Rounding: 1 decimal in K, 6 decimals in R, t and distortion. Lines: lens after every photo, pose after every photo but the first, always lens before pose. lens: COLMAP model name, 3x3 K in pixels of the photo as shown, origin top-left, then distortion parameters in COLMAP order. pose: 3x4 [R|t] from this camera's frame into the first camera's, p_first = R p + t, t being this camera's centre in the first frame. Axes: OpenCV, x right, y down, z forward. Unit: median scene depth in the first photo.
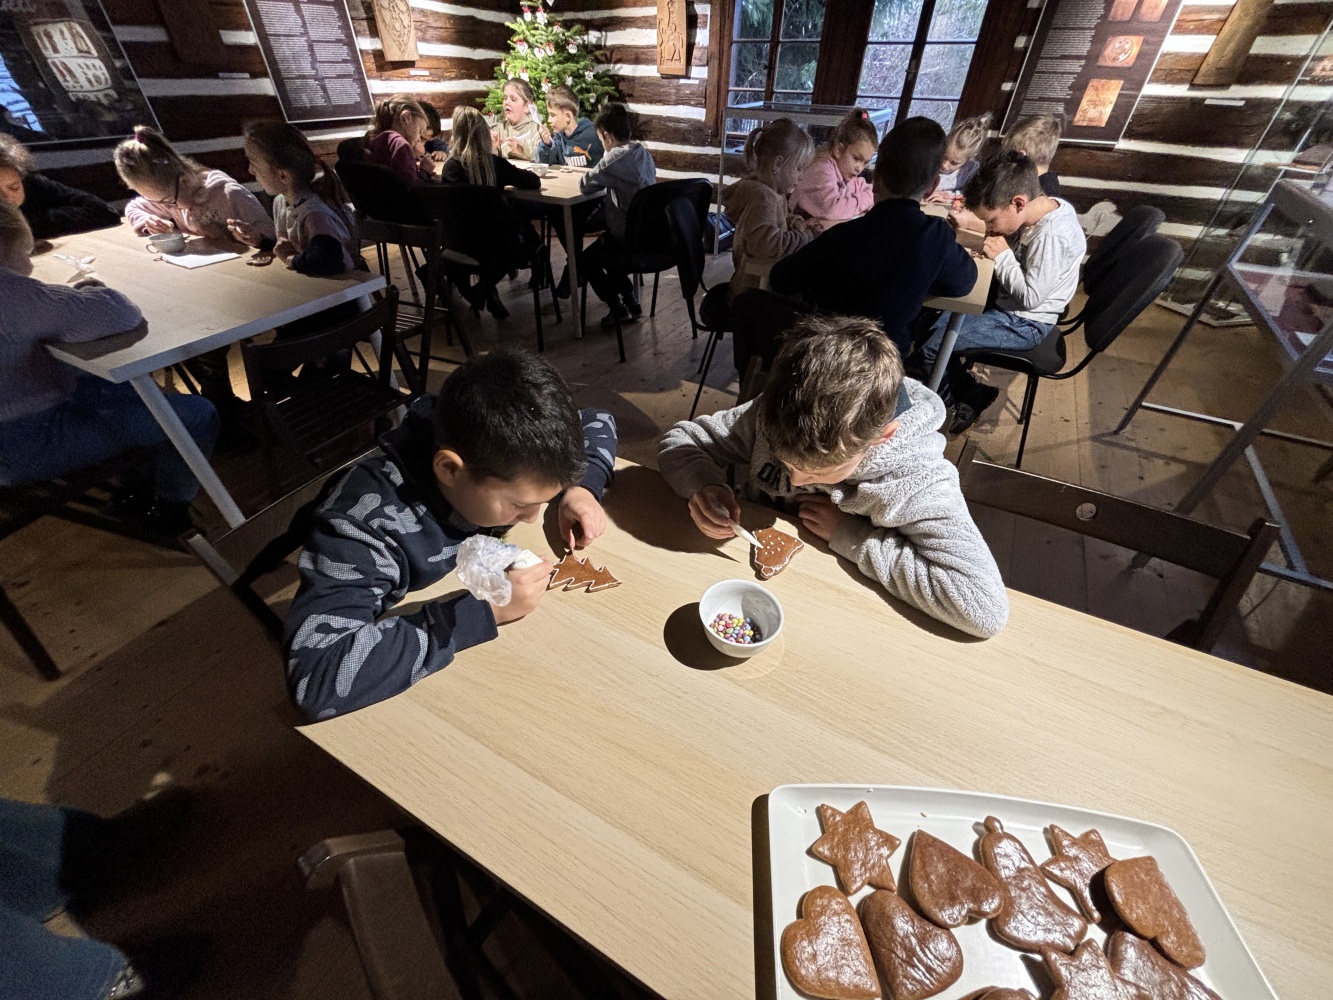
lens RADIAL K [[524.1, 0, 660.3], [0, 524.1, 492.1], [0, 0, 1]] dist [-0.000318, -0.000375]
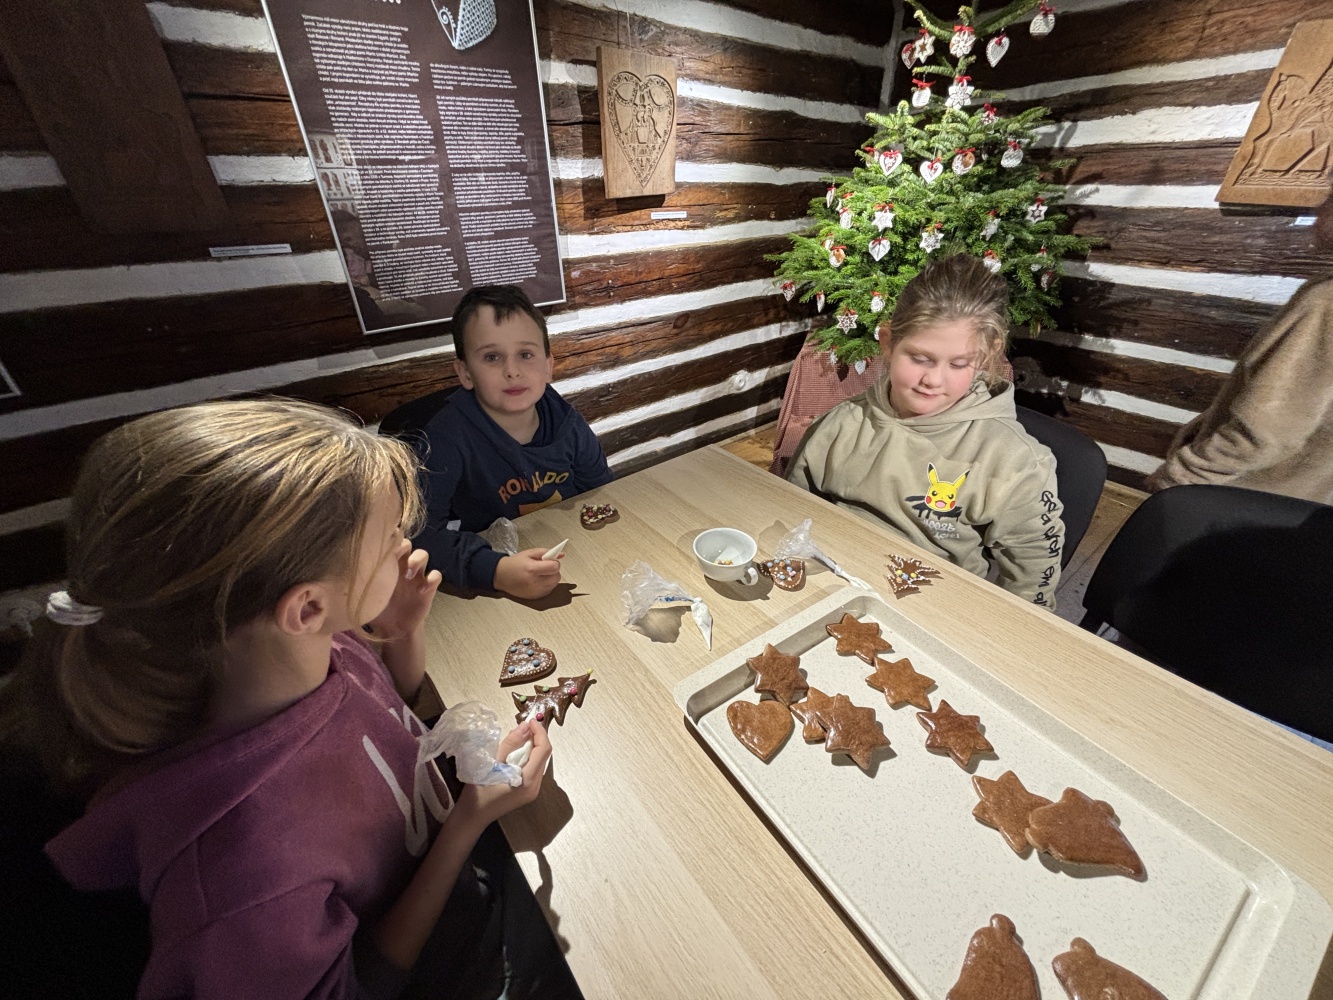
lens RADIAL K [[540.3, 0, 660.6], [0, 540.3, 498.8], [0, 0, 1]] dist [0.000106, 0.000643]
pose [[0.918413, 0.175154, -0.354736, -0.227653], [-0.224326, 0.969134, -0.102264, -0.467968], [0.325875, 0.173497, 0.929357, 0.545098]]
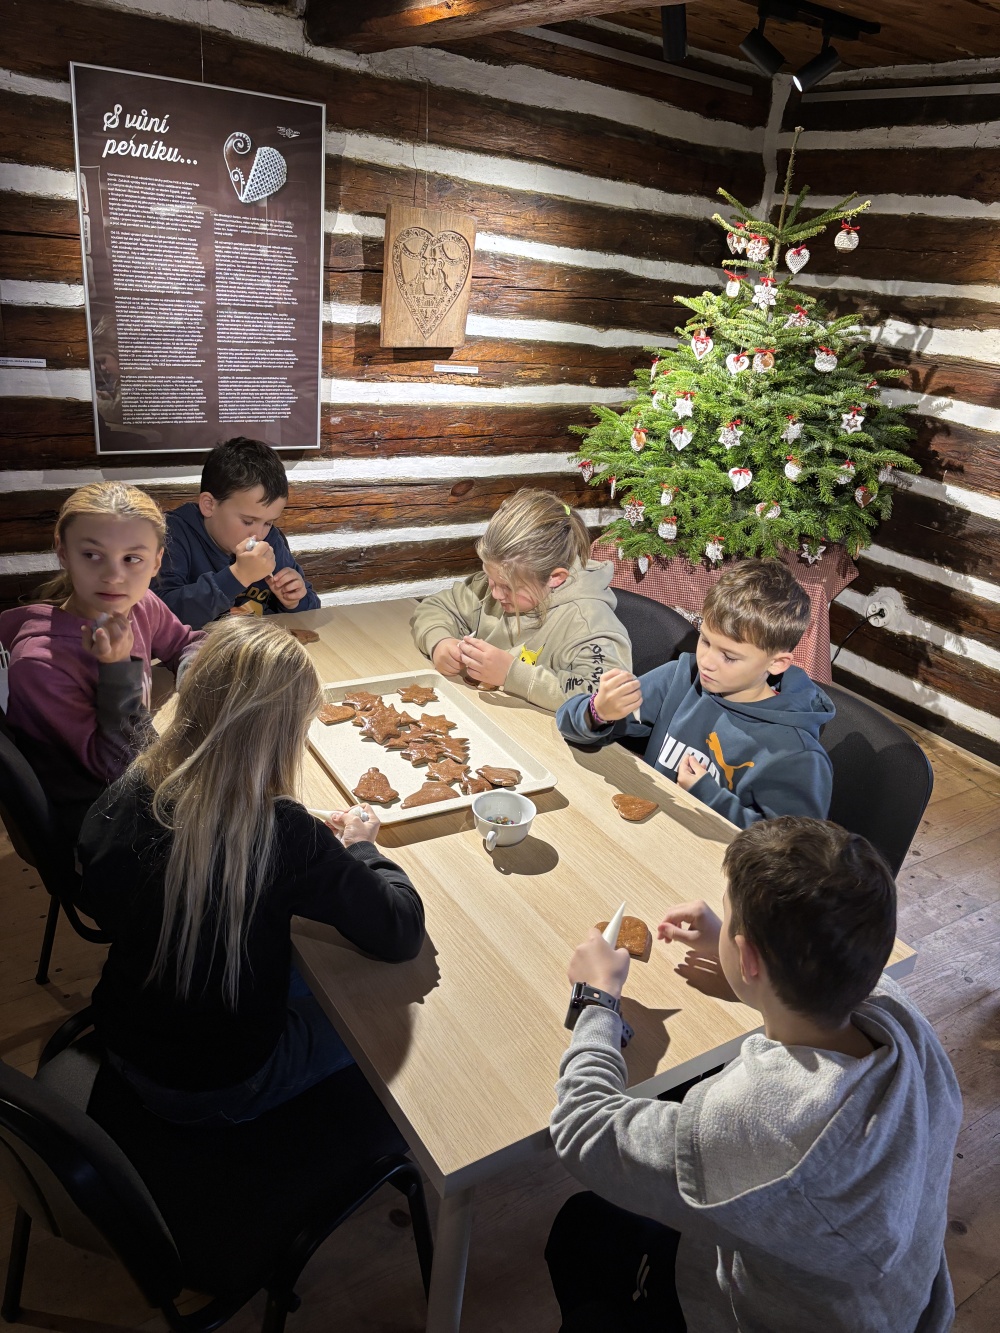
lens RADIAL K [[1001.4, 0, 500.0], [0, 1001.4, 666.5], [0, 0, 1]] dist [0.023487, -0.009122]
pose [[0.883505, 0.245430, -0.398978, -0.025726], [-0.356653, 0.904640, -0.233293, -0.379949], [0.303674, 0.348412, 0.886787, 0.338449]]
